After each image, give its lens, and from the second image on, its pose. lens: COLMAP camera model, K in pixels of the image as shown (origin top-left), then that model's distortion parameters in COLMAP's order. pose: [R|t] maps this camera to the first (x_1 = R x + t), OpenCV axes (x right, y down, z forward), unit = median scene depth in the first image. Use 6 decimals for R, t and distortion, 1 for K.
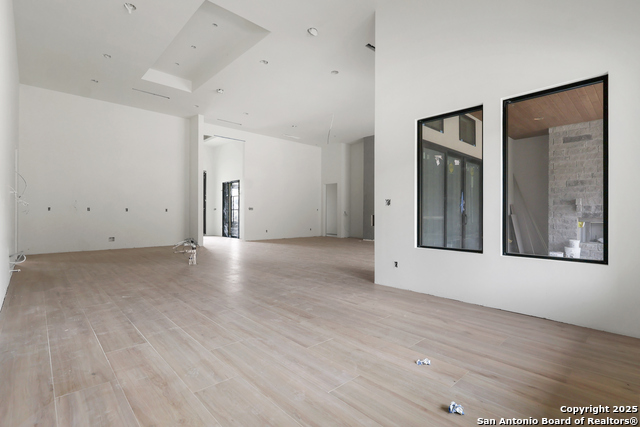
lens RADIAL K [[305.9, 0, 318.8], [0, 305.9, 216.4], [0, 0, 1]] dist [-0.002854, 0.000022]
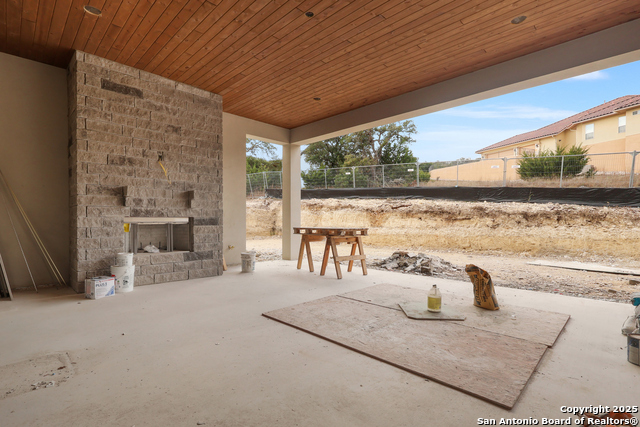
lens RADIAL K [[305.9, 0, 318.7], [0, 305.9, 219.0], [0, 0, 1]] dist [-0.002854, 0.000022]
pose [[-0.019794, -0.013708, 0.999710, 0.210027], [-0.003881, 0.999900, 0.013634, -0.001344], [-0.999797, -0.003610, -0.019845, 0.600492]]
